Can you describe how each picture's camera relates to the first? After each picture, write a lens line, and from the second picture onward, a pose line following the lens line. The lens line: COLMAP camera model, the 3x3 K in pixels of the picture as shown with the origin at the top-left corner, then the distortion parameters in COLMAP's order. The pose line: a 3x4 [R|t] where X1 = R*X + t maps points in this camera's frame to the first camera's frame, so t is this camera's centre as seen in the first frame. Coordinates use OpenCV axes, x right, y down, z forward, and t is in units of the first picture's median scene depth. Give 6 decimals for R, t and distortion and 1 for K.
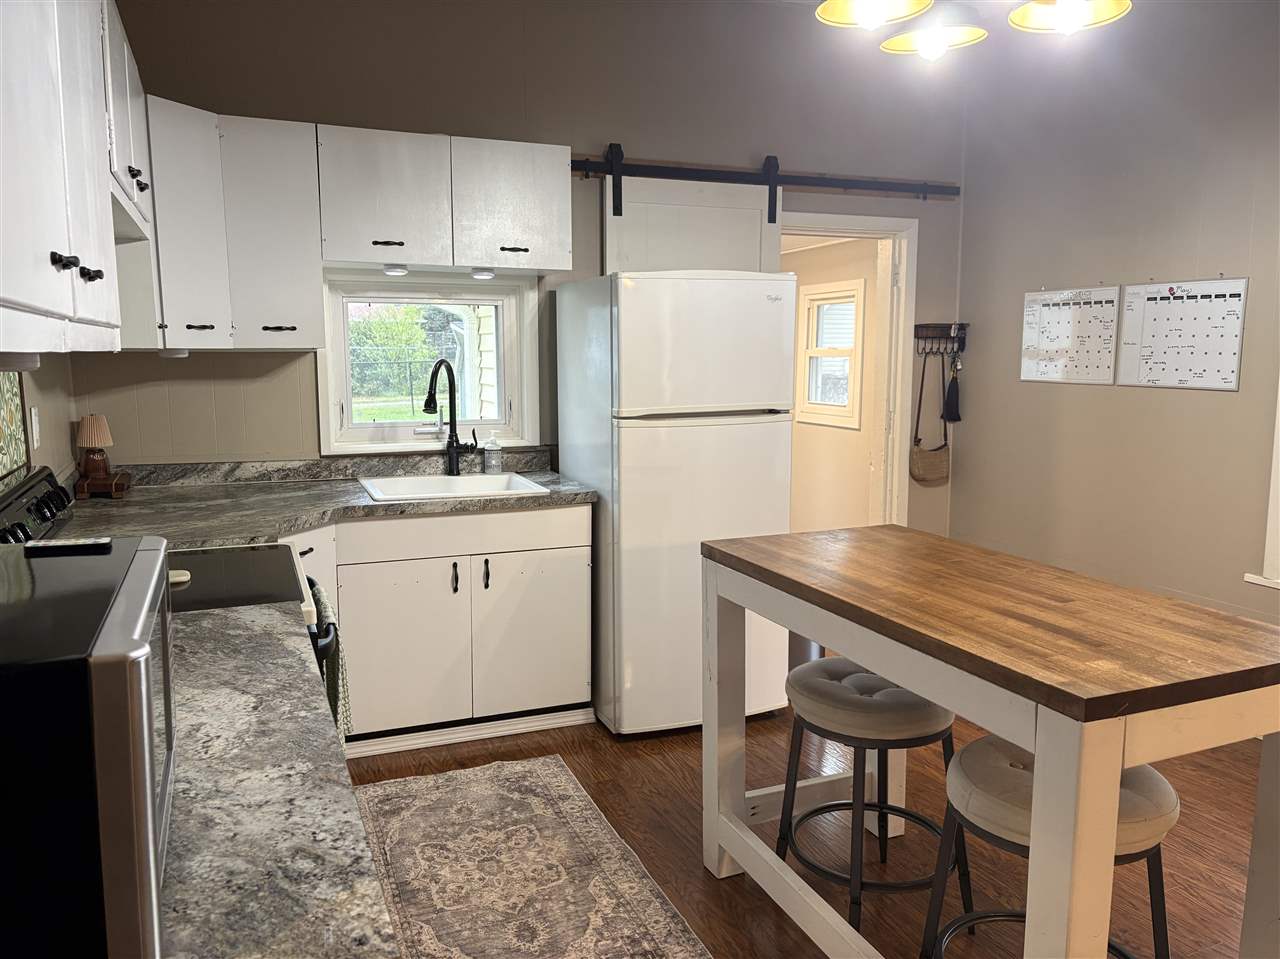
lens RADIAL K [[963.6, 0, 636.4], [0, 963.6, 486.2], [0, 0, 1]] dist [0.051553, -0.053621]
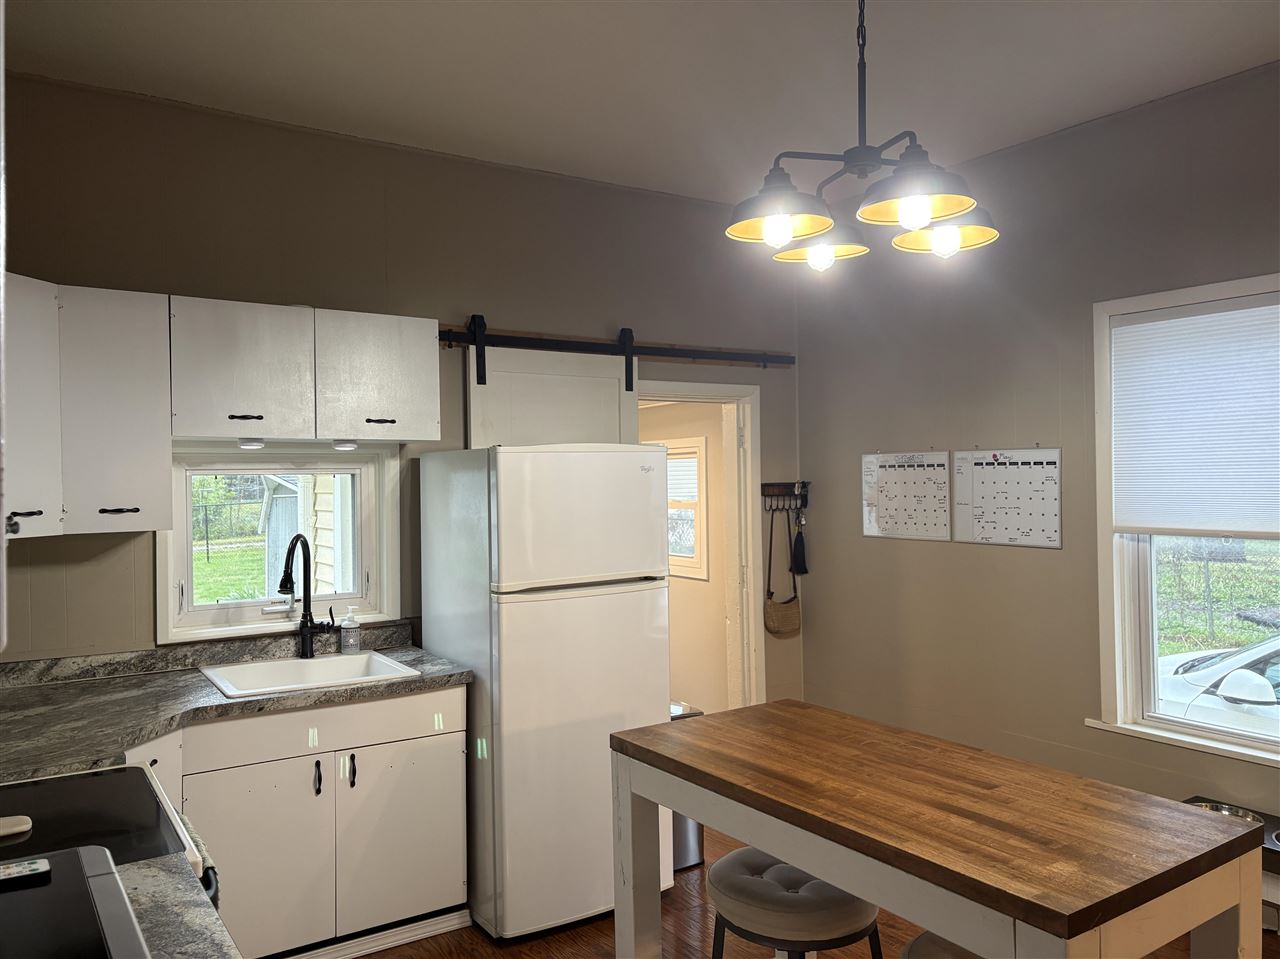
lens RADIAL K [[963.6, 0, 633.8], [0, 963.6, 483.7], [0, 0, 1]] dist [0.051553, -0.053621]
pose [[0.980894, -0.014067, 0.194032, -0.067173], [0.040829, 0.990055, -0.134626, -0.042256], [-0.190208, 0.139976, 0.971714, 0.018326]]
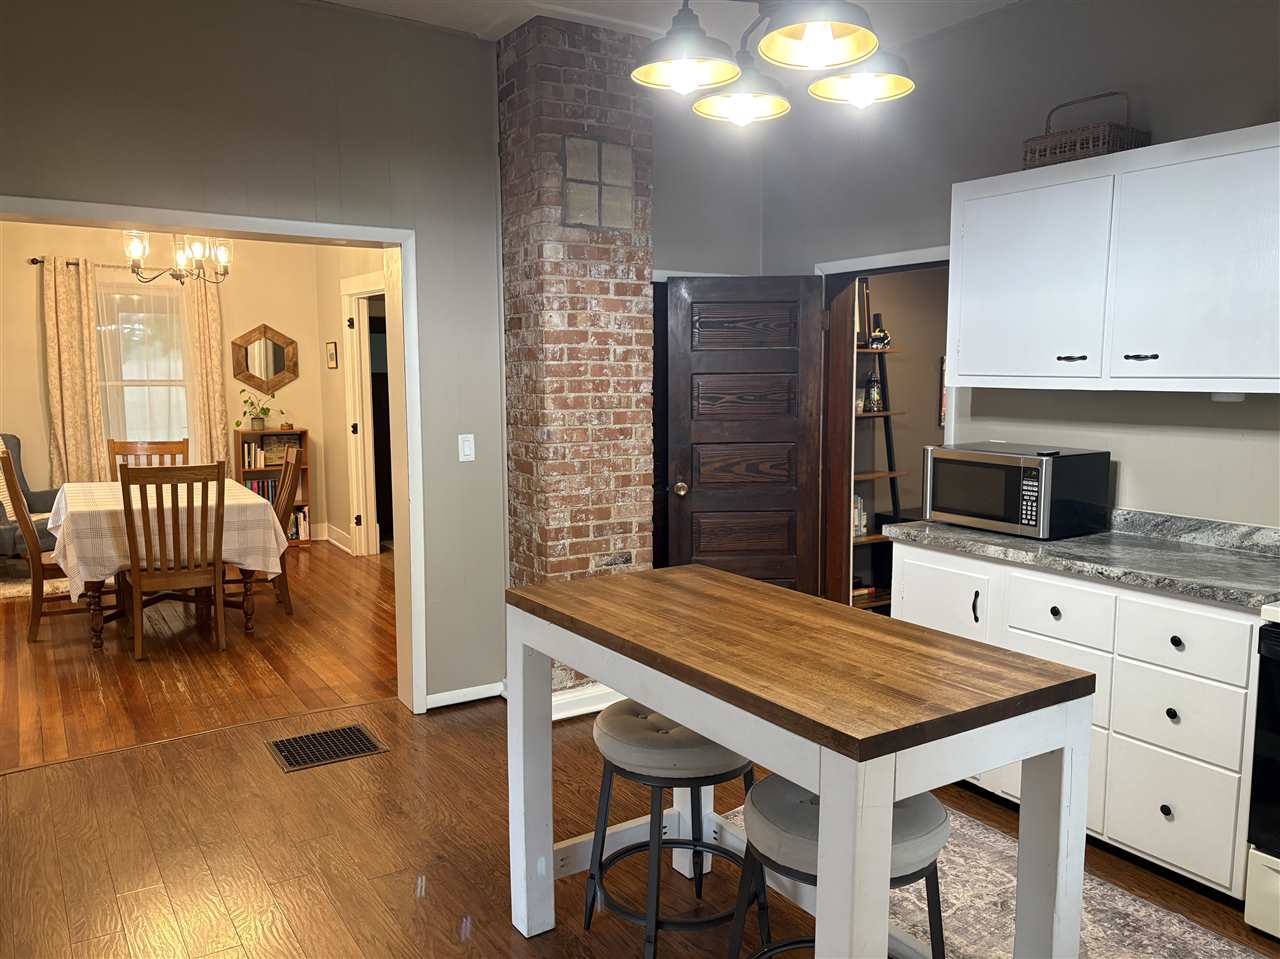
lens RADIAL K [[963.6, 0, 638.1], [0, 963.6, 479.2], [0, 0, 1]] dist [0.051553, -0.053621]
pose [[-0.983889, 0.020477, -0.177605, 0.377896], [-0.024803, 0.968178, 0.249030, -0.182067], [0.177053, 0.249423, -0.952072, 1.153532]]
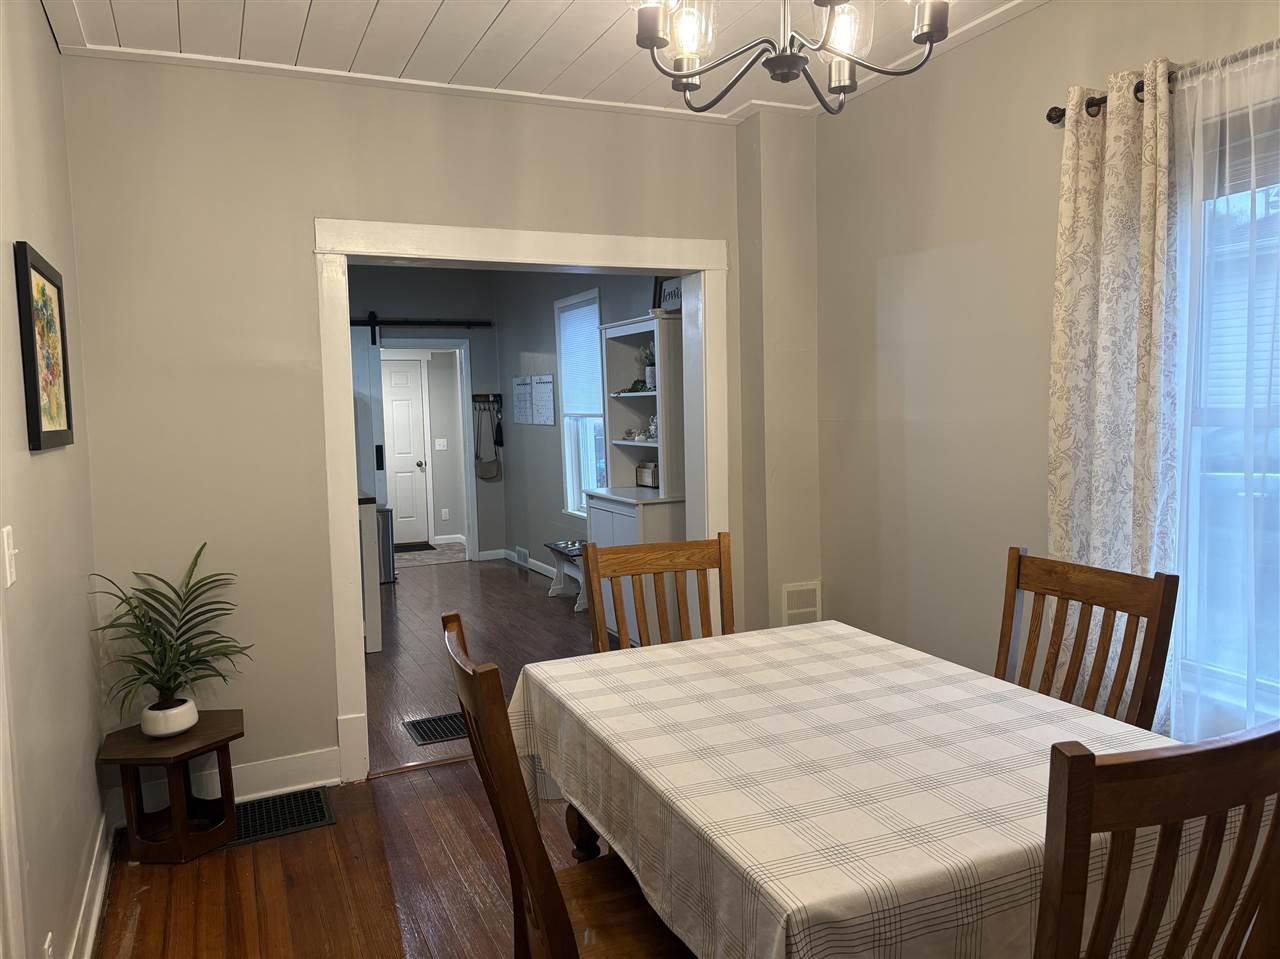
lens RADIAL K [[963.6, 0, 647.2], [0, 963.6, 484.1], [0, 0, 1]] dist [0.051553, -0.053621]
pose [[0.999212, -0.025288, 0.030578, 0.750729], [0.027022, 0.997970, -0.057676, 0.161195], [-0.029057, 0.058457, 0.997867, -1.134403]]
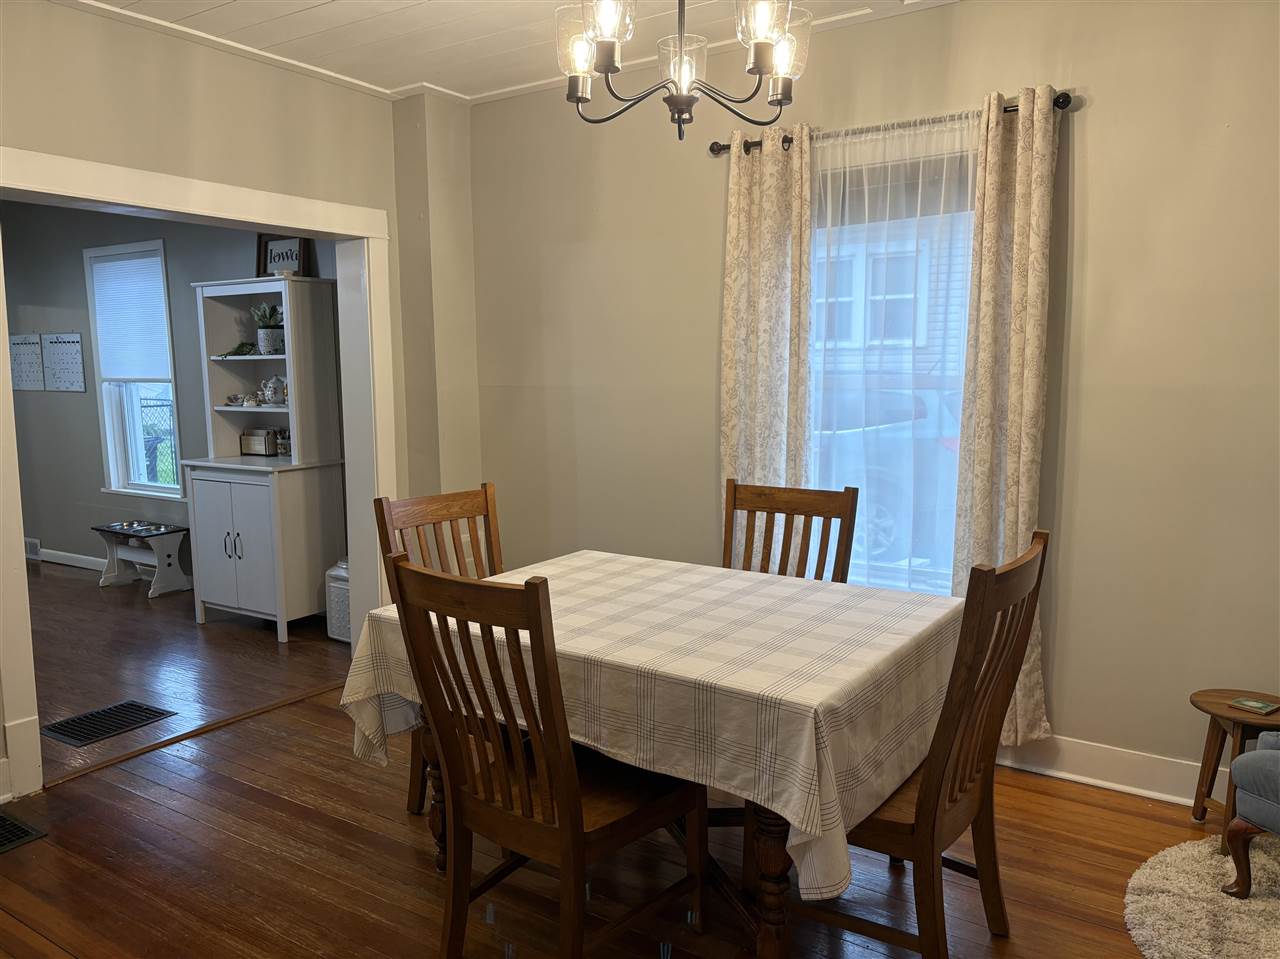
lens RADIAL K [[963.6, 0, 645.1], [0, 963.6, 489.6], [0, 0, 1]] dist [0.051553, -0.053621]
pose [[0.824849, -0.076993, 0.560085, 0.436567], [0.087115, 0.996161, 0.008642, 0.168833], [-0.558600, 0.041664, 0.828390, -1.162428]]
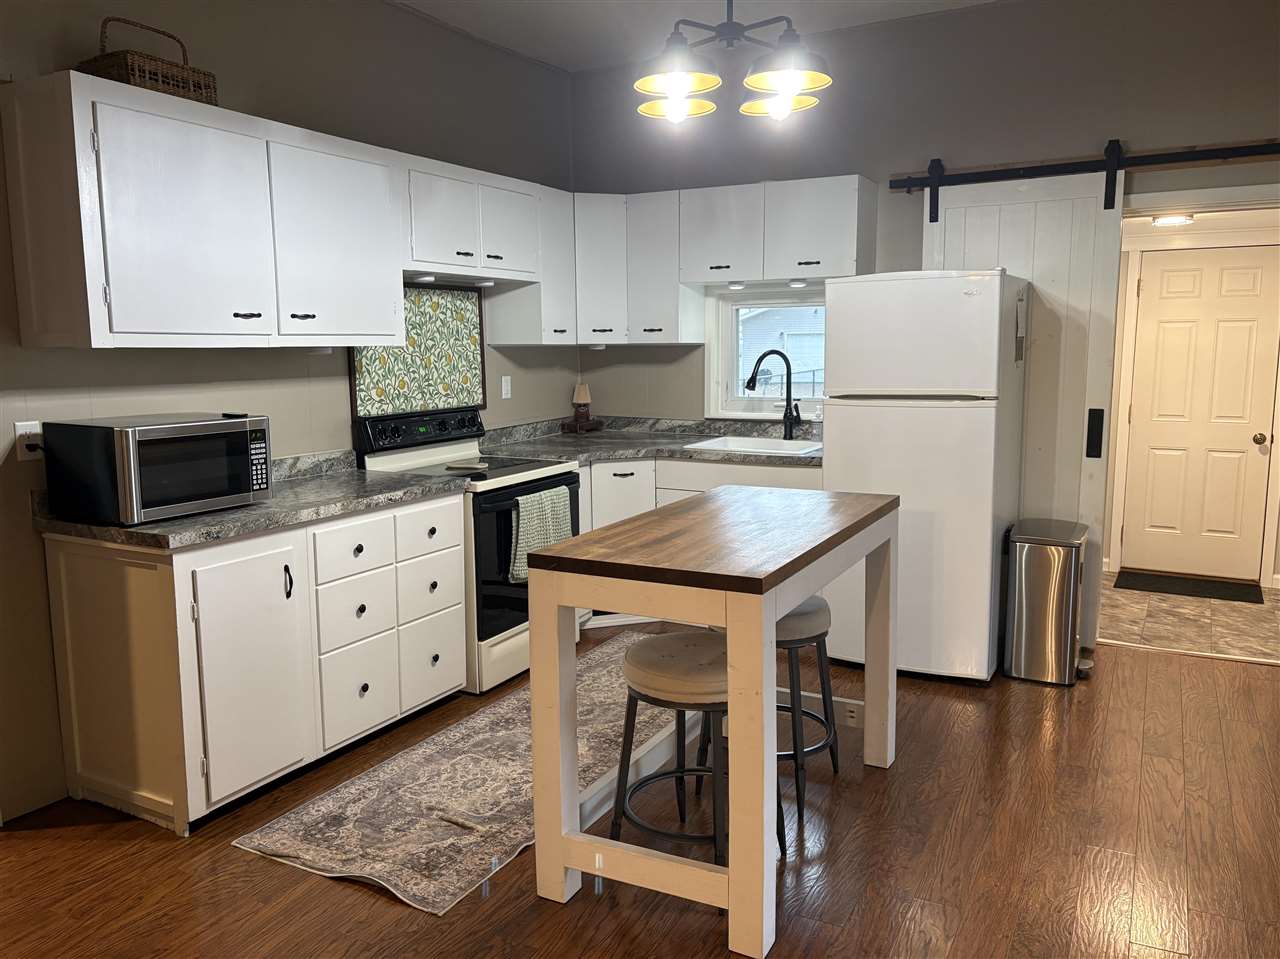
lens RADIAL K [[963.6, 0, 650.4], [0, 963.6, 482.9], [0, 0, 1]] dist [0.051553, -0.053621]
pose [[0.635161, 0.106293, -0.765031, 0.755895], [-0.101096, 0.993405, 0.054089, -0.005535], [0.765735, 0.042987, 0.641718, 0.034985]]
